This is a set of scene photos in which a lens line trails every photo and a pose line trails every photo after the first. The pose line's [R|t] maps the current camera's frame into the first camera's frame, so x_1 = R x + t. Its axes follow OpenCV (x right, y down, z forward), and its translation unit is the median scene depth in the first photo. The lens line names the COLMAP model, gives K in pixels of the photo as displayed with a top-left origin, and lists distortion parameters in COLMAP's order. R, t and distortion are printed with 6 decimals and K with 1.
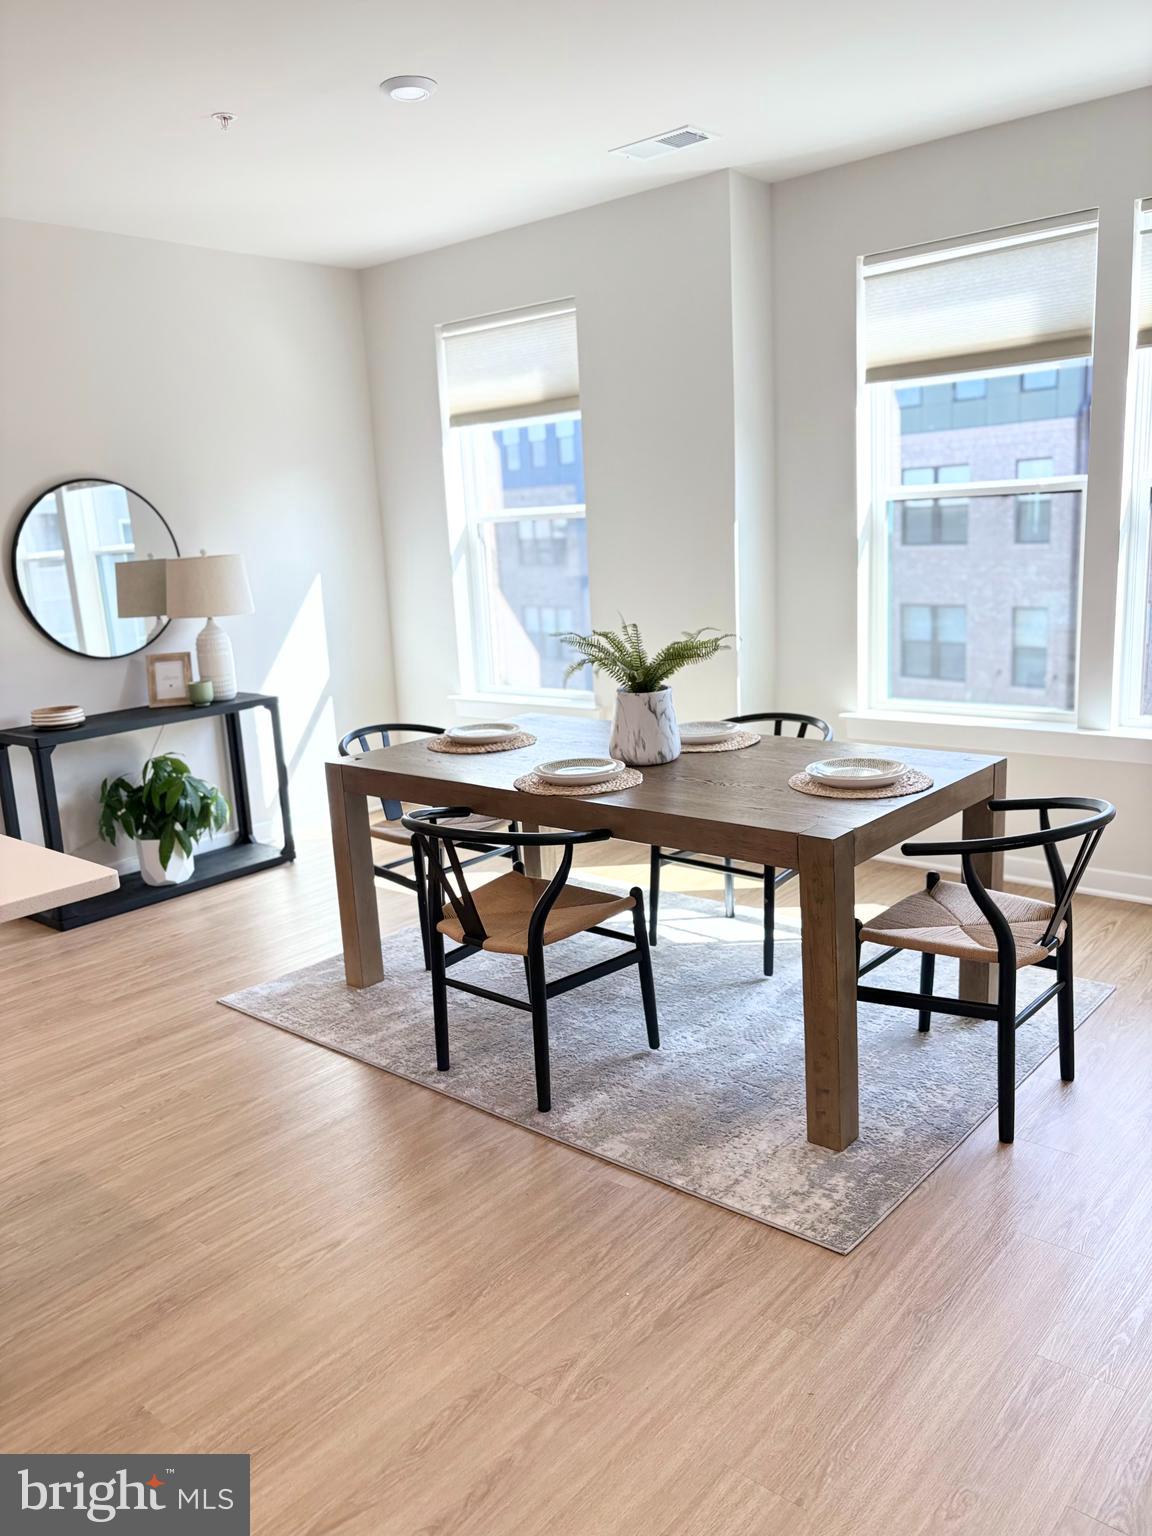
lens RADIAL K [[1158.7, 0, 576.0], [0, 1158.7, 768.0], [0, 0, 1]] dist [-0.000129, -0.004370]
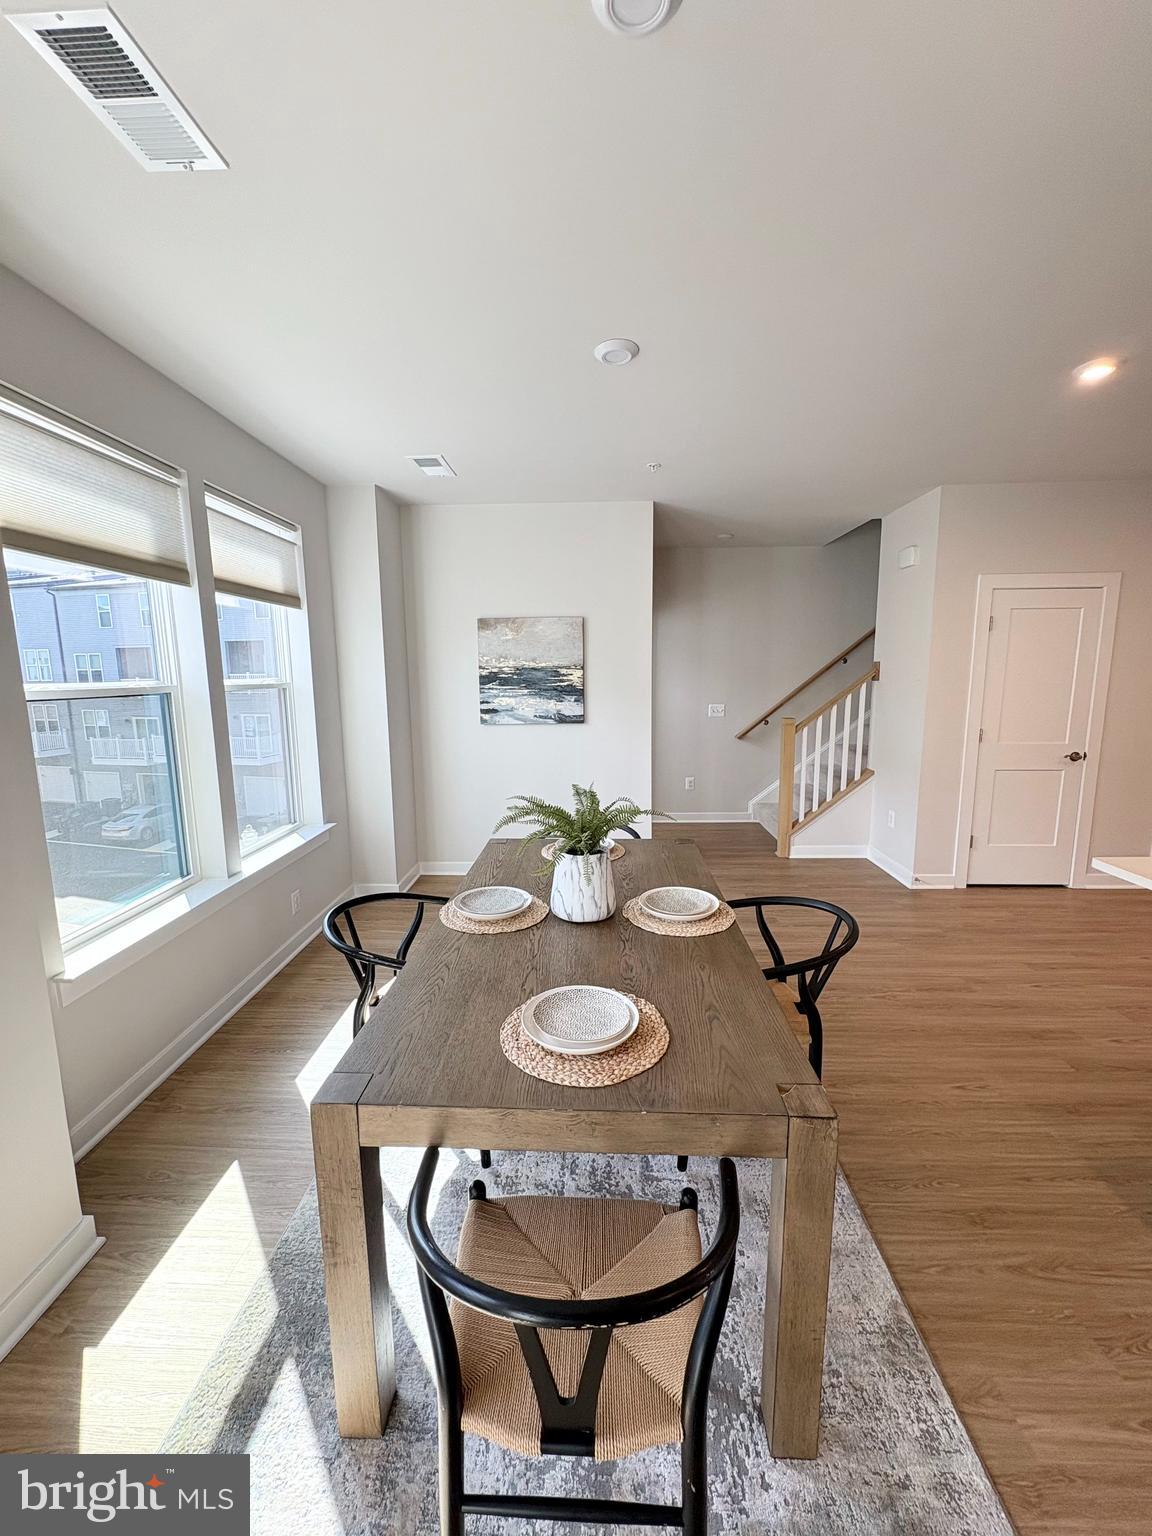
lens RADIAL K [[613.0, 0, 576.0], [0, 613.0, 768.0], [0, 0, 1]] dist [0.000845, 0.000198]
pose [[-0.616442, -0.061636, 0.784985, -0.389670], [0.208487, 0.948574, 0.238204, -0.278104], [-0.759298, 0.310498, -0.571890, 1.290347]]
